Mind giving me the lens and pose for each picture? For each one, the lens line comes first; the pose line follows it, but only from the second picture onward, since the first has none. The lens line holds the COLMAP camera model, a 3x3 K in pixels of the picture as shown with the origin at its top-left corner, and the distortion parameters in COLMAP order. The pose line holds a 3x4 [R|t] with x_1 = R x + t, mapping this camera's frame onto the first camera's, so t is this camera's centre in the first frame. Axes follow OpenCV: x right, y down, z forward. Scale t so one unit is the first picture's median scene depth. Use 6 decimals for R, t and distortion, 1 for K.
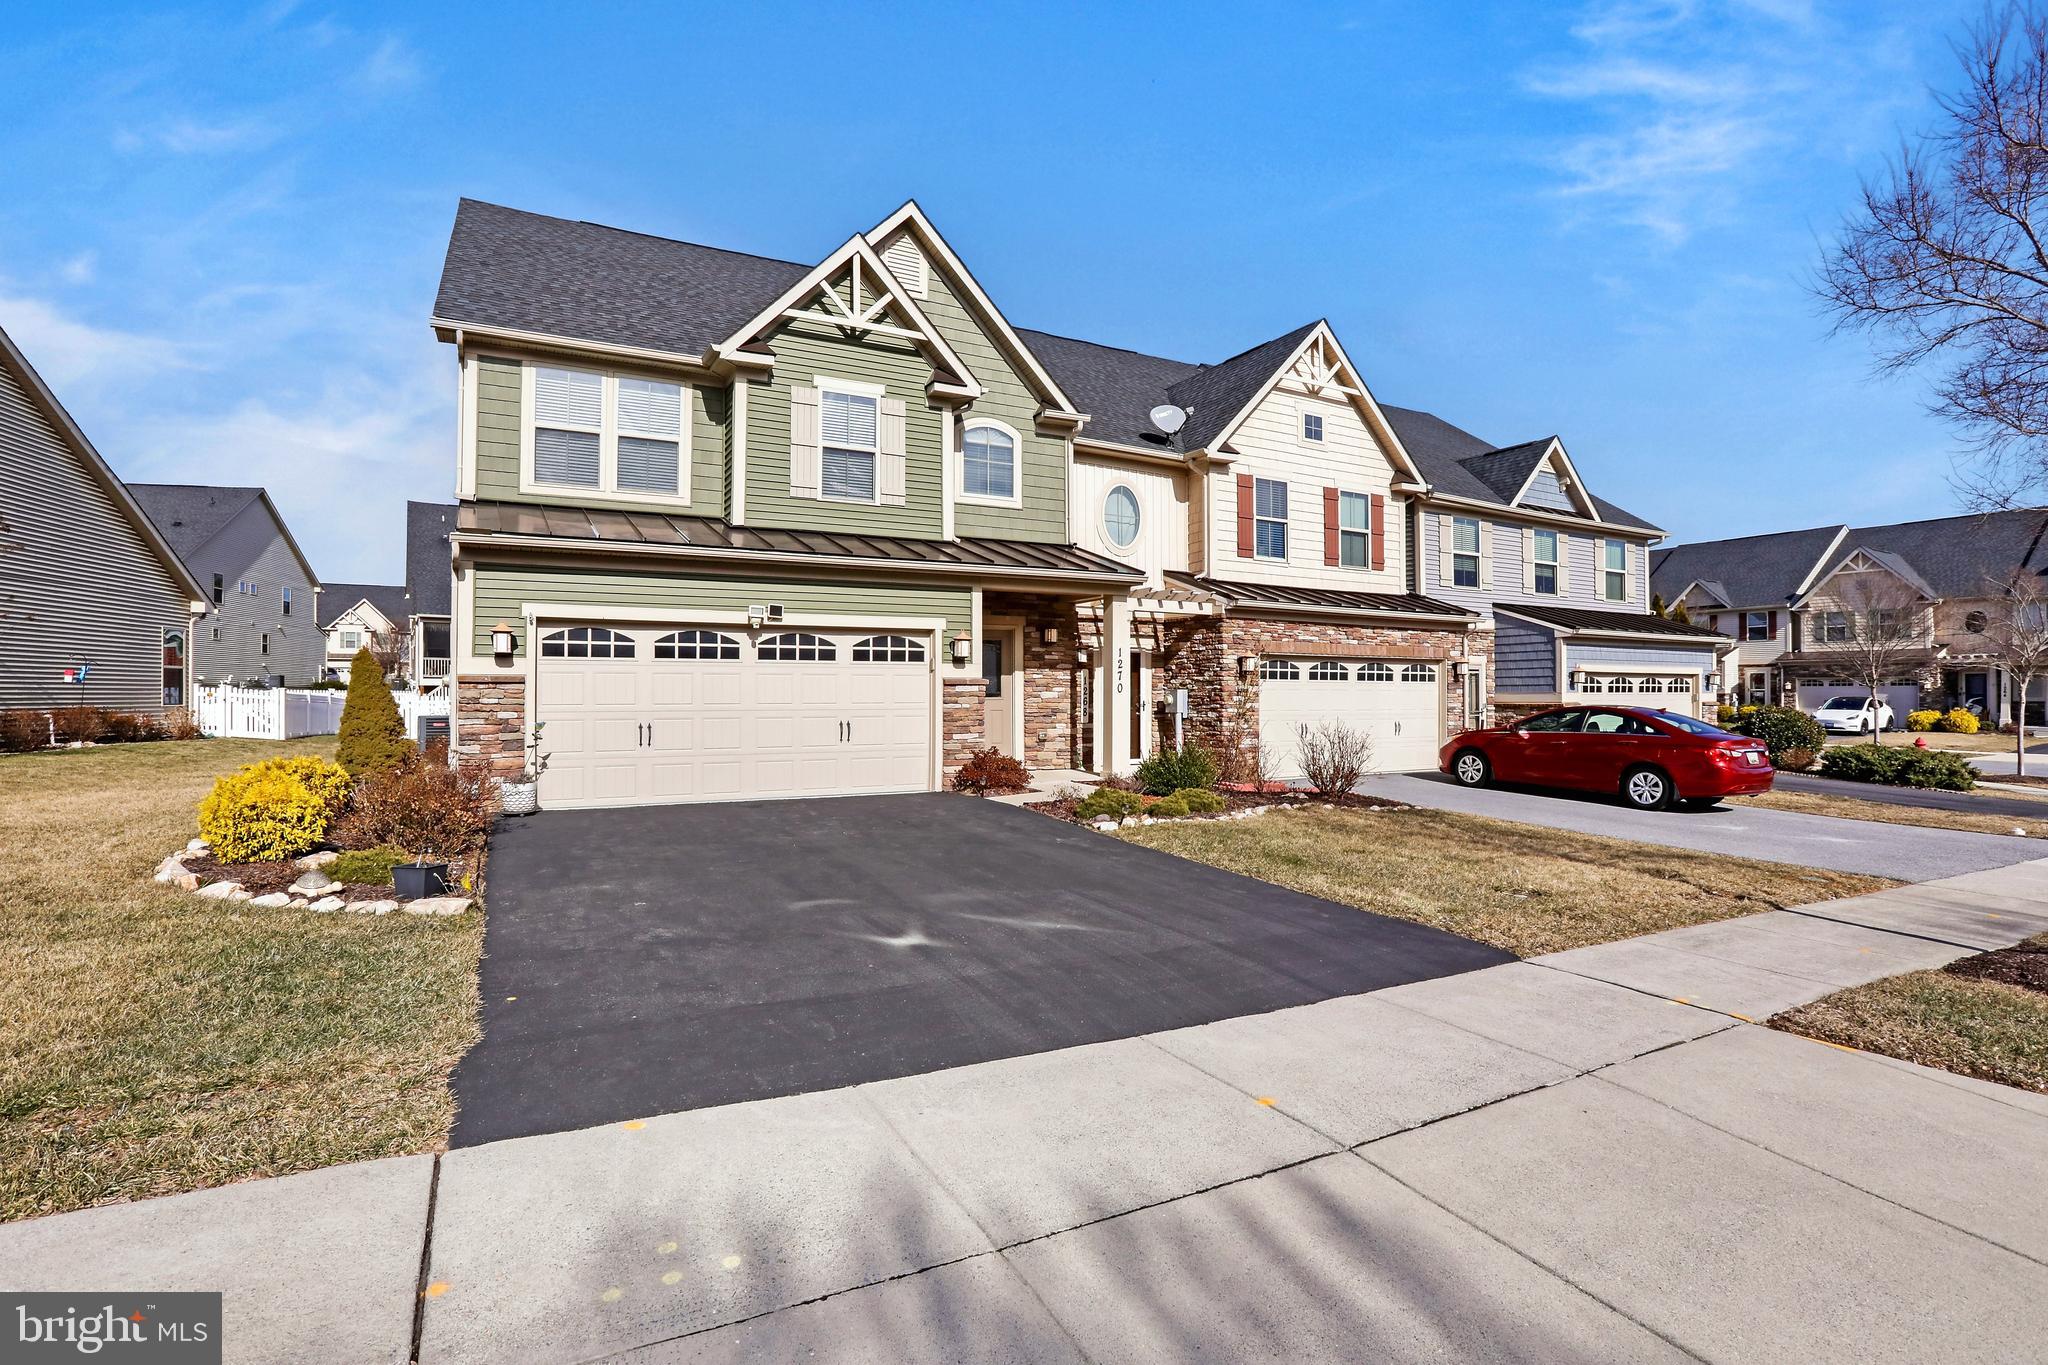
lens RADIAL K [[939.6, 0, 1020.7], [0, 939.6, 693.4], [0, 0, 1]] dist [-0.077235, 0.034040]
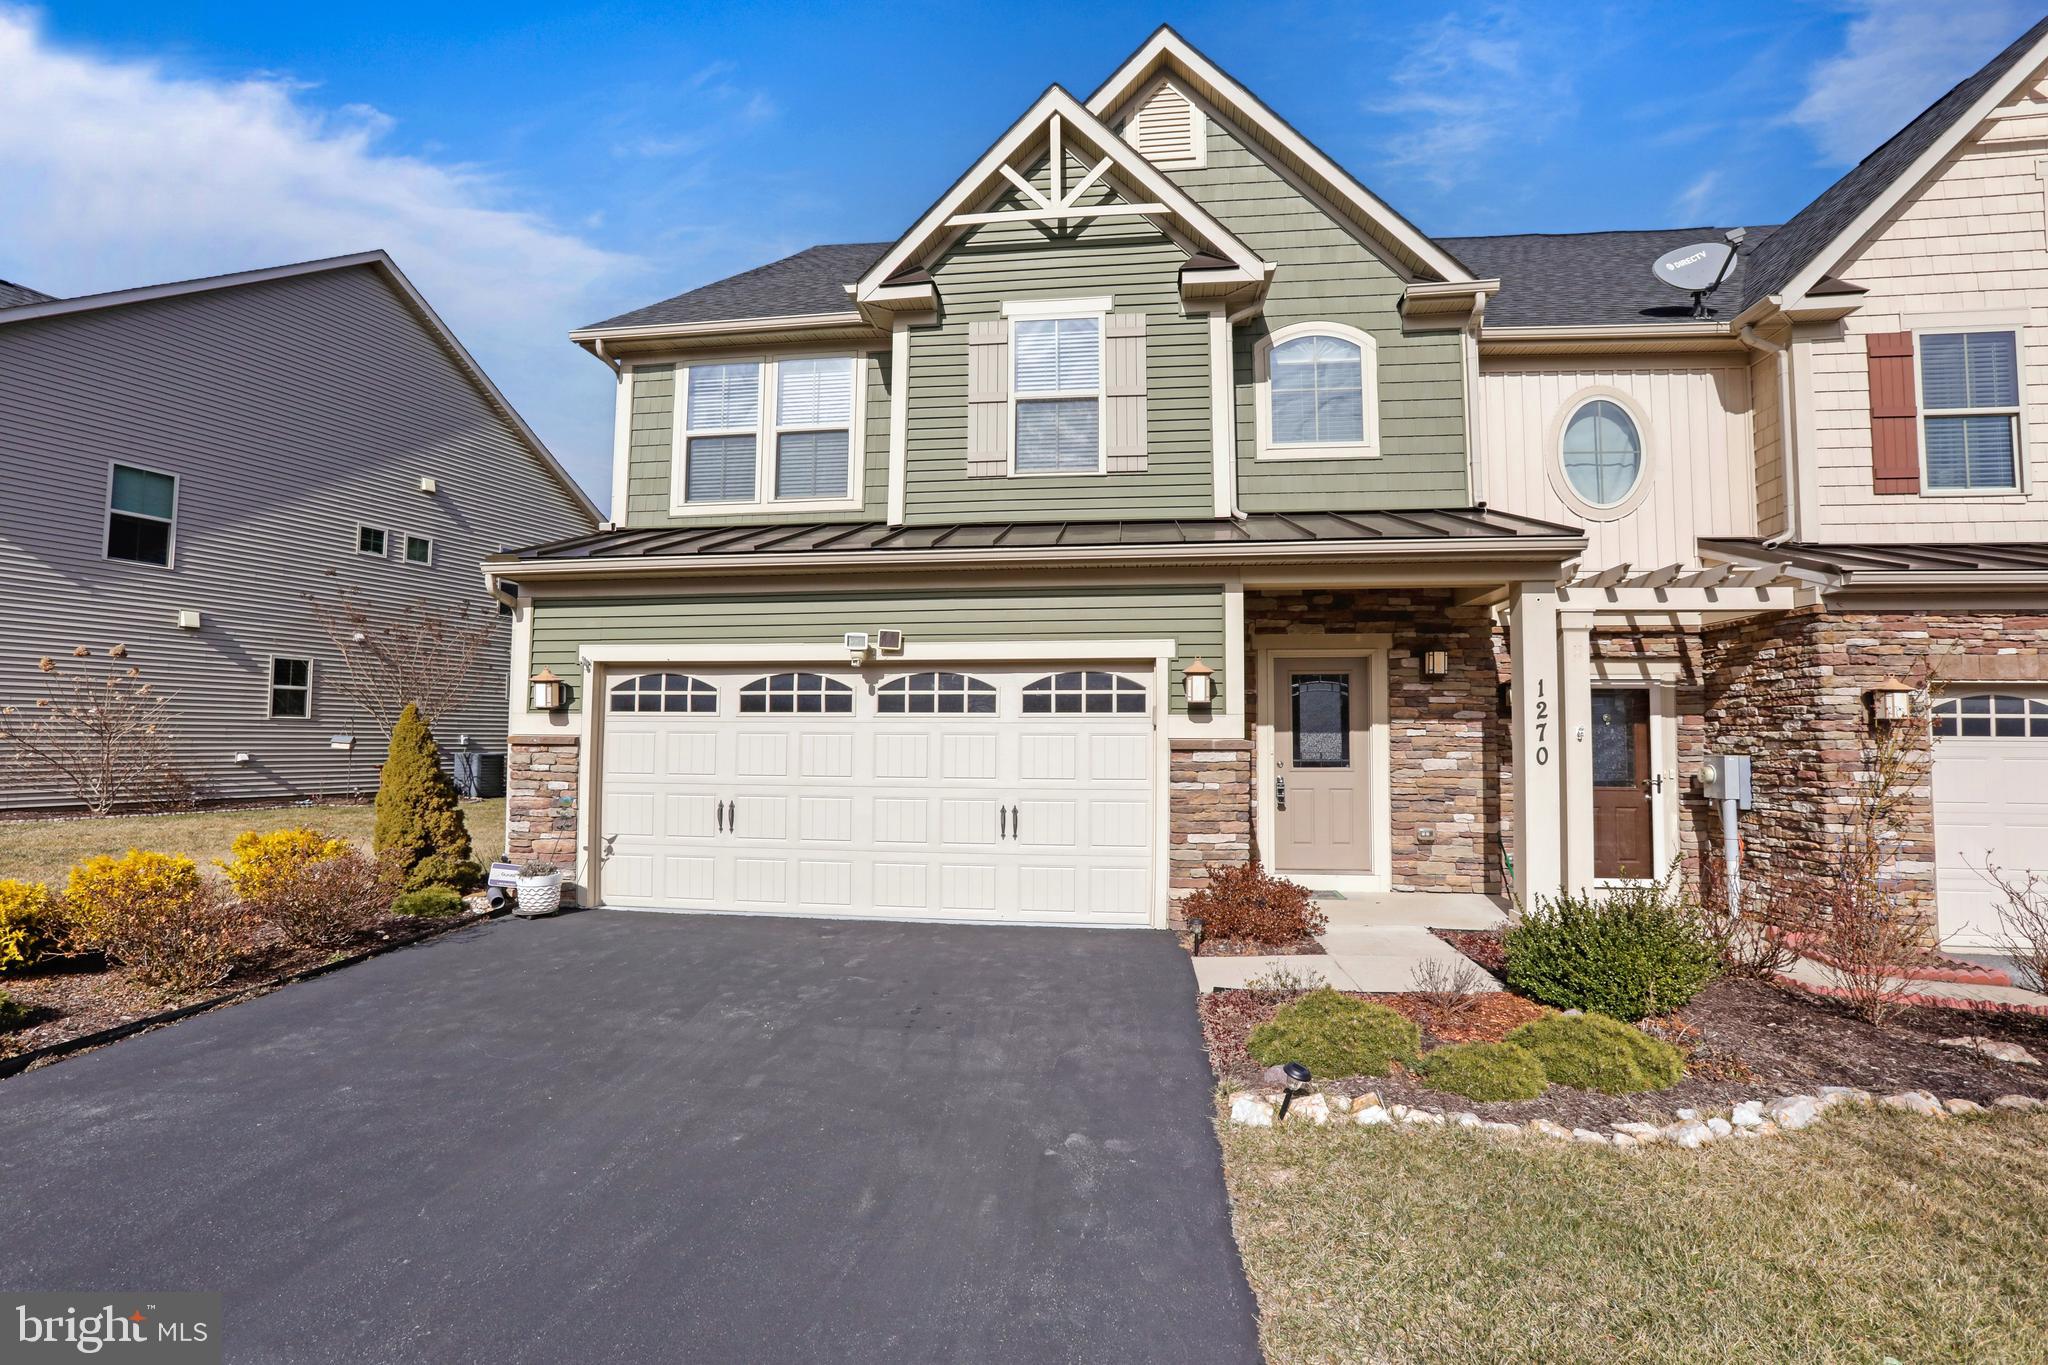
lens RADIAL K [[939.6, 0, 1020.7], [0, 939.6, 693.4], [0, 0, 1]] dist [-0.077235, 0.034040]
pose [[0.812779, -0.024893, -0.582040, 0.173916], [-0.005827, 0.998689, -0.050850, -0.013217], [0.582543, 0.044721, 0.811568, 0.425902]]
